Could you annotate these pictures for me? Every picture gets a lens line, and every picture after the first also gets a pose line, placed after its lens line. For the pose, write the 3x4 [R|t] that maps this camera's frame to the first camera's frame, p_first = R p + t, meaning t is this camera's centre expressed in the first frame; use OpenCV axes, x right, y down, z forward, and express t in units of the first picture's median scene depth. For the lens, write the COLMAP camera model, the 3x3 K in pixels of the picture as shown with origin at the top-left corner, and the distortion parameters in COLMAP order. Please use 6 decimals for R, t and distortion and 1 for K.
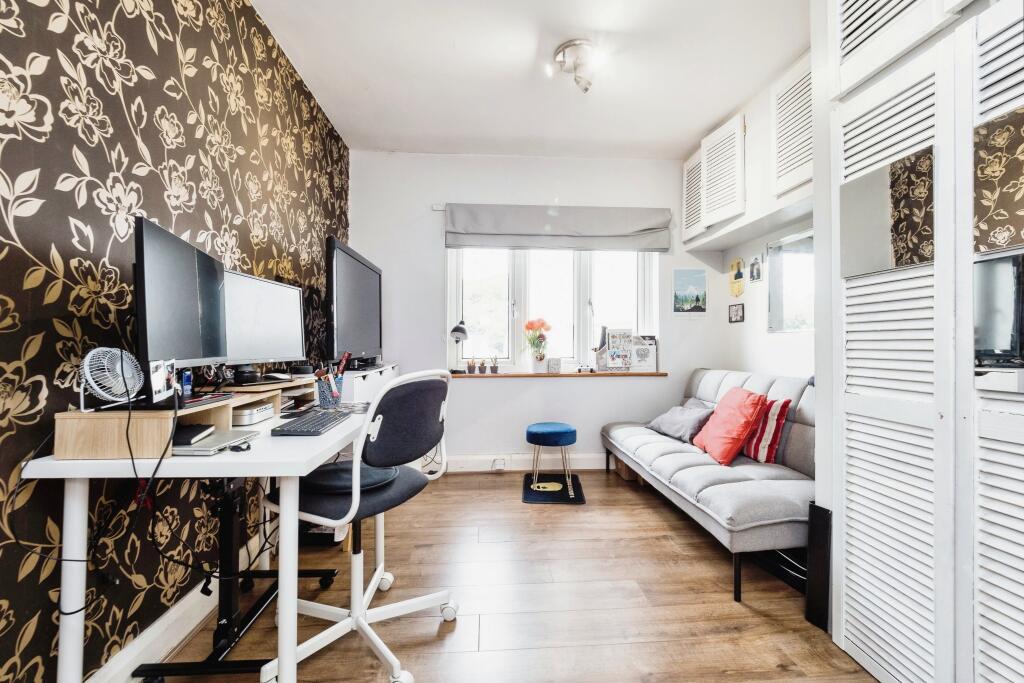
lens RADIAL K [[424.3, 0, 512.1], [0, 424.3, 342.7], [0, 0, 1]] dist [-0.004796, -0.000900]
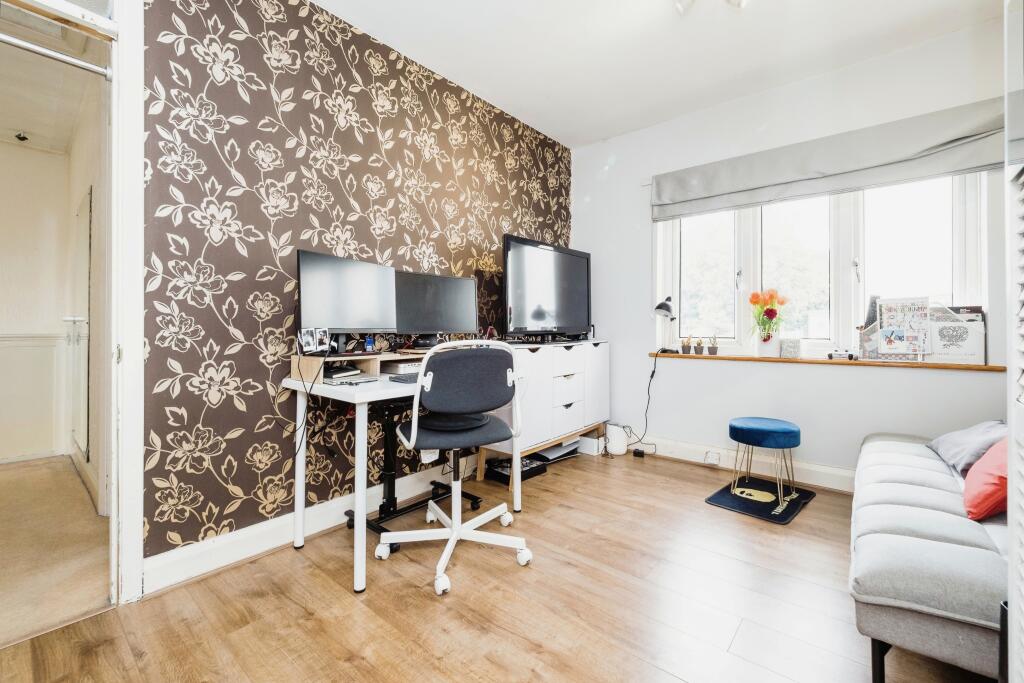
lens RADIAL K [[424.3, 0, 516.0], [0, 424.3, 327.6], [0, 0, 1]] dist [-0.004796, -0.000900]
pose [[0.724454, -0.000541, -0.689323, 0.342934], [0.004633, 0.999981, 0.004085, 0.012195], [0.689308, -0.006153, 0.724442, 0.099991]]
